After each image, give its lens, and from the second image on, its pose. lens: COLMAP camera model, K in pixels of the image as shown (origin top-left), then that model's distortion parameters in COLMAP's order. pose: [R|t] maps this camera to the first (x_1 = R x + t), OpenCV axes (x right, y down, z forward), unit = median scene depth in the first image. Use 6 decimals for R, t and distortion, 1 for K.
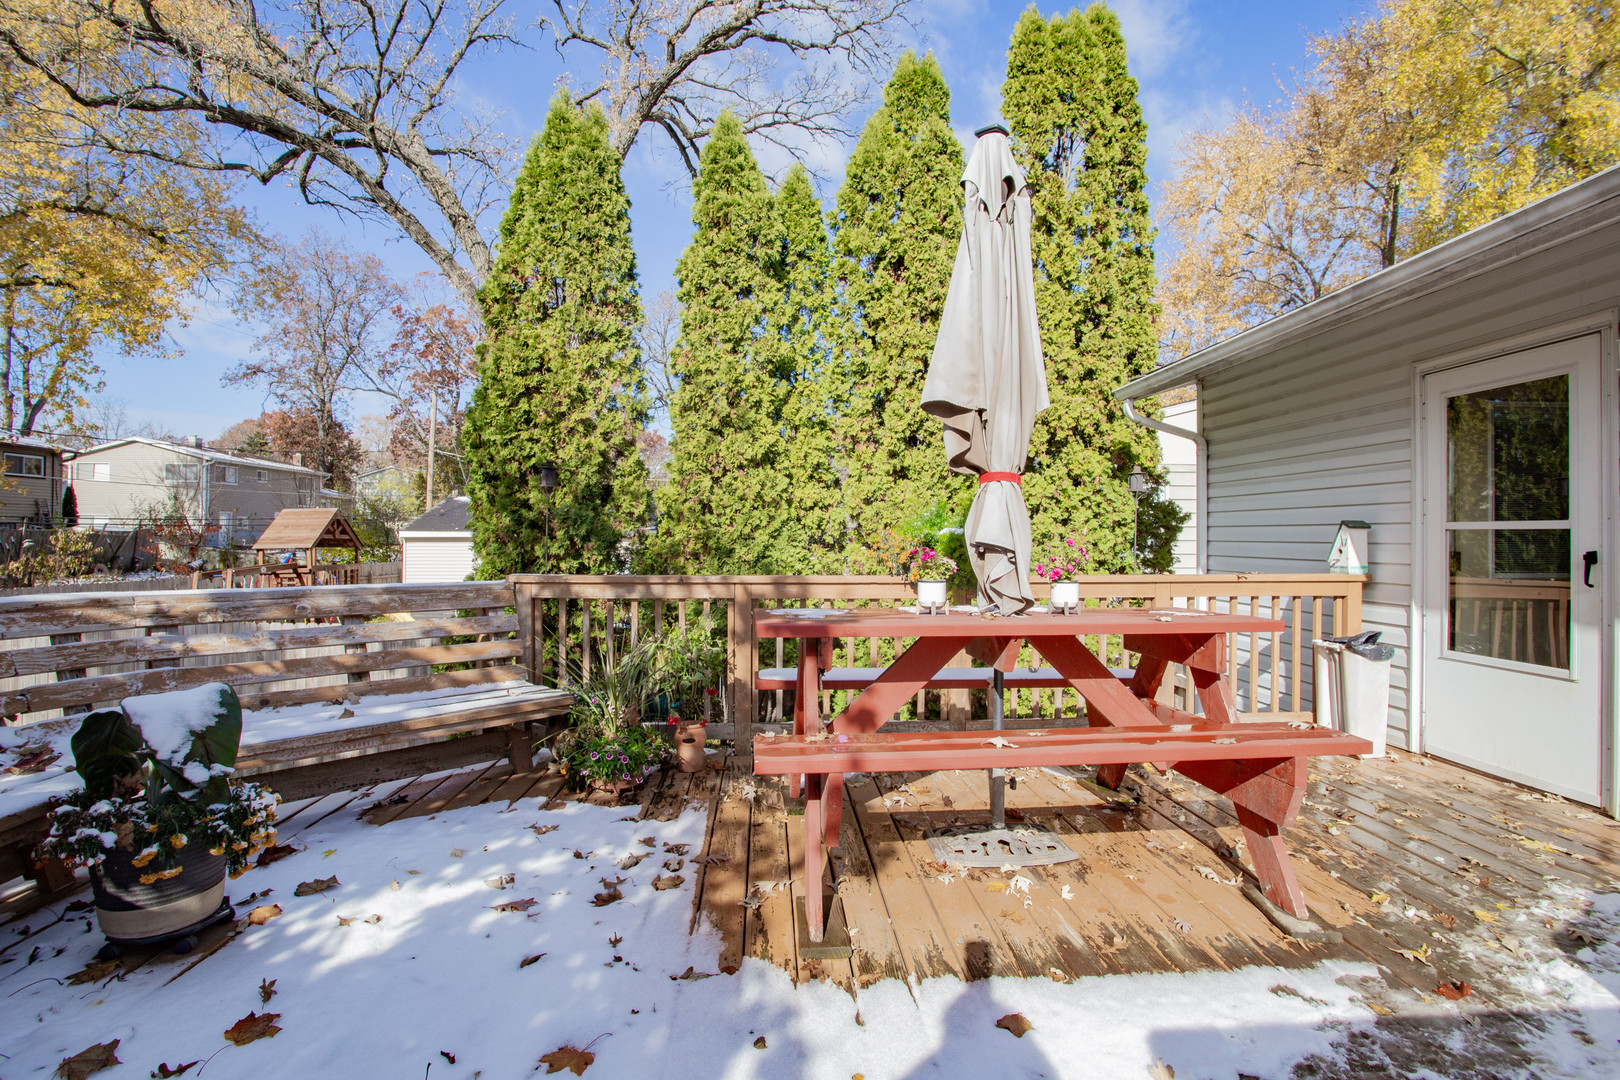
lens RADIAL K [[790.2, 0, 810.0], [0, 790.2, 540.0], [0, 0, 1]] dist [-0.063063, 0.023295]
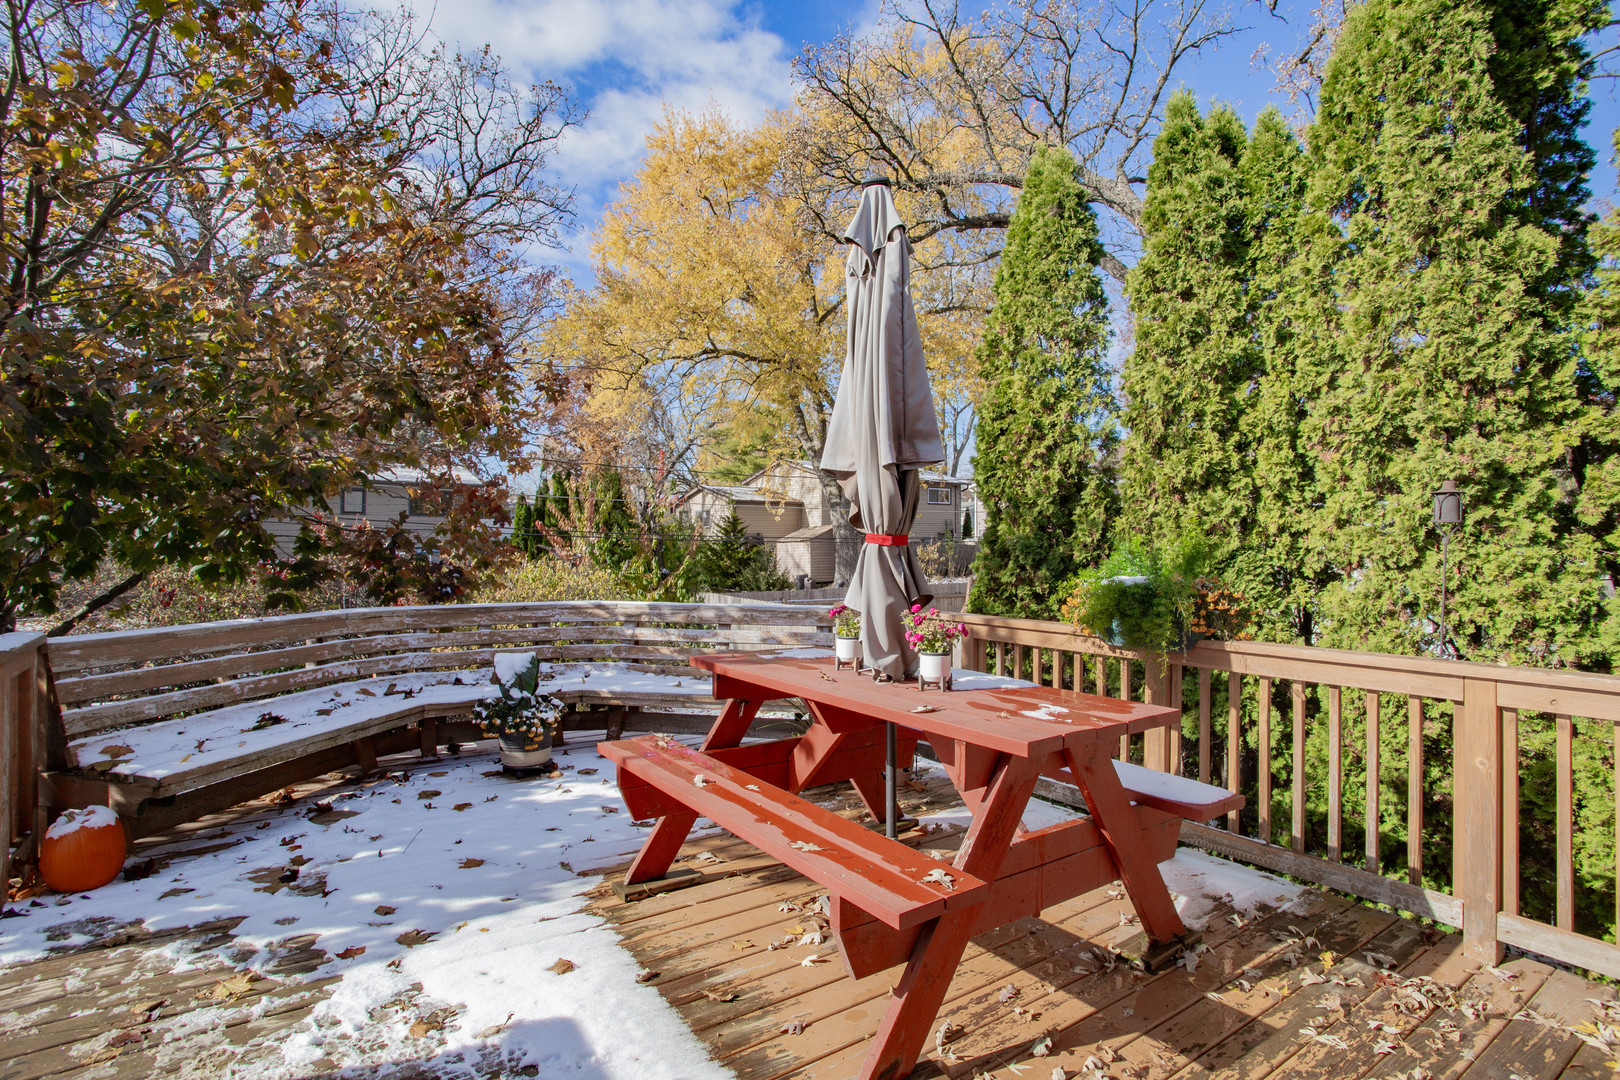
lens RADIAL K [[790.2, 0, 810.0], [0, 790.2, 540.0], [0, 0, 1]] dist [-0.063063, 0.023295]
pose [[0.516182, -0.005044, -0.856464, 0.461452], [0.001257, 0.999986, -0.005132, -0.032932], [0.856478, 0.001572, 0.516181, 0.185103]]
